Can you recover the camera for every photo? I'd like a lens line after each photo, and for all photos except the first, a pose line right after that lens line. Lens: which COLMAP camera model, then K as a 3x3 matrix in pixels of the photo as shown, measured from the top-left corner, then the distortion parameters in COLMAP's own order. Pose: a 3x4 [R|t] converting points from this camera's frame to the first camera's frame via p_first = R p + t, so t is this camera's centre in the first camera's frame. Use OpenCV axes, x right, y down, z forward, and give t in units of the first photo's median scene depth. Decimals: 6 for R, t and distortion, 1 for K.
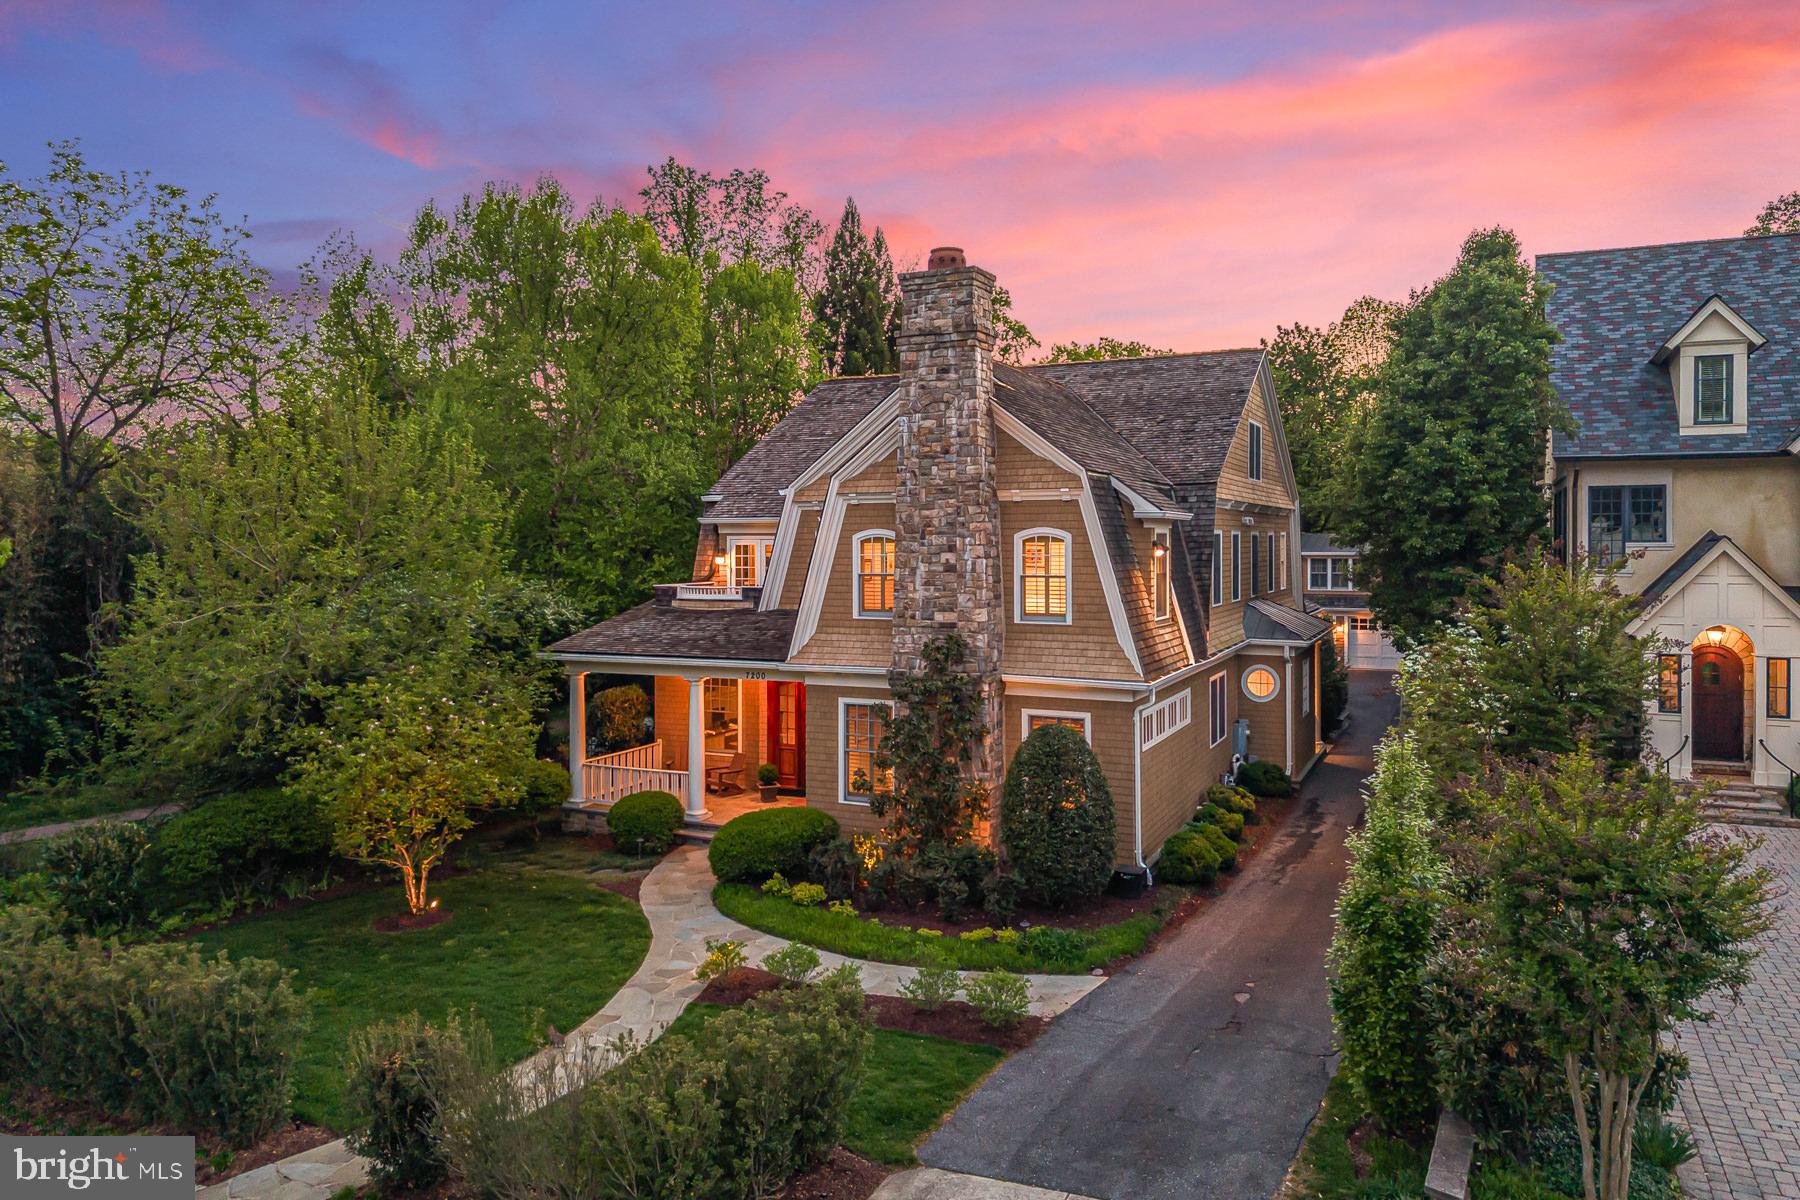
lens RADIAL K [[1206.0, 0, 879.2], [0, 1206.0, 549.6], [0, 0, 1]] dist [0.034865, -0.049244]
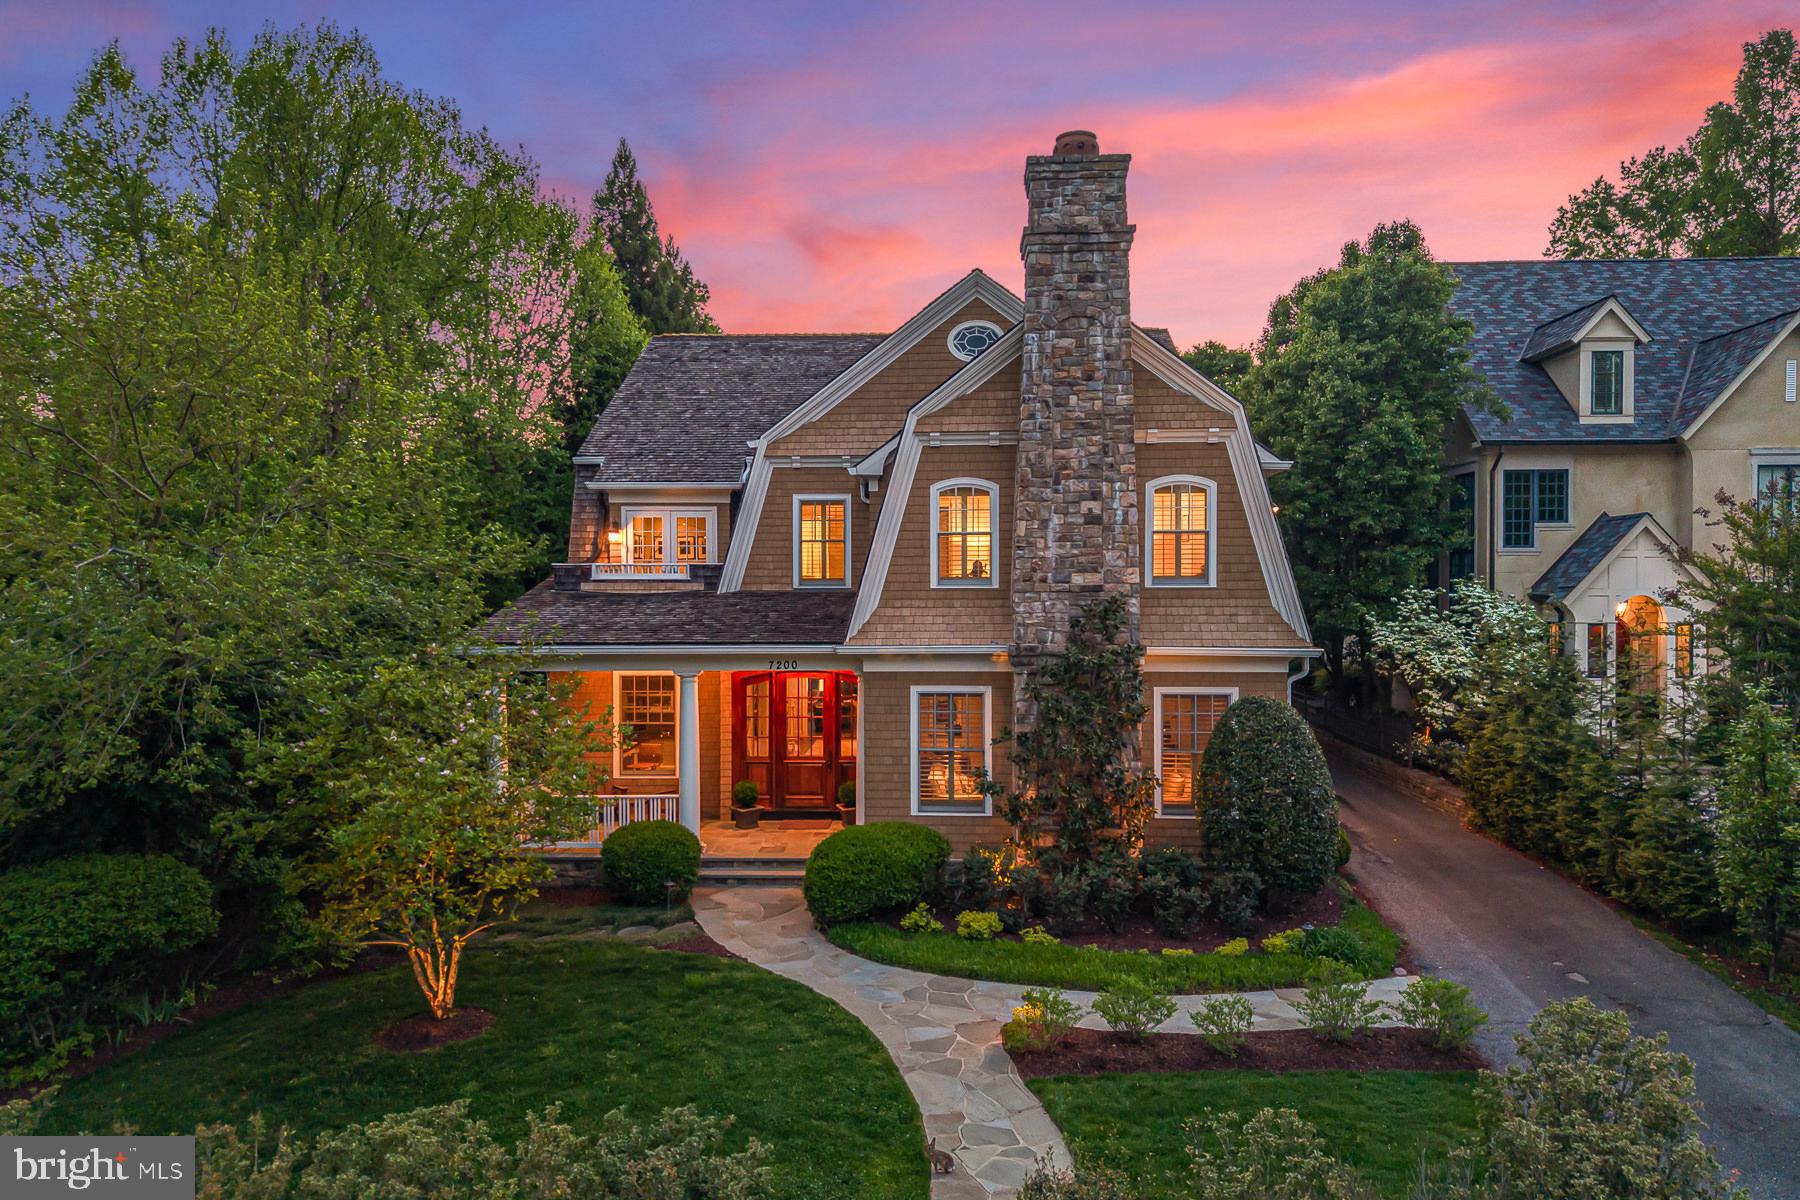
lens RADIAL K [[1206.0, 0, 909.8], [0, 1206.0, 612.6], [0, 0, 1]] dist [0.034865, -0.049244]
pose [[0.925168, -0.009116, 0.379449, -0.367331], [0.001065, 0.999770, 0.021424, 0.060472], [-0.379557, -0.019417, 0.924965, 0.273038]]
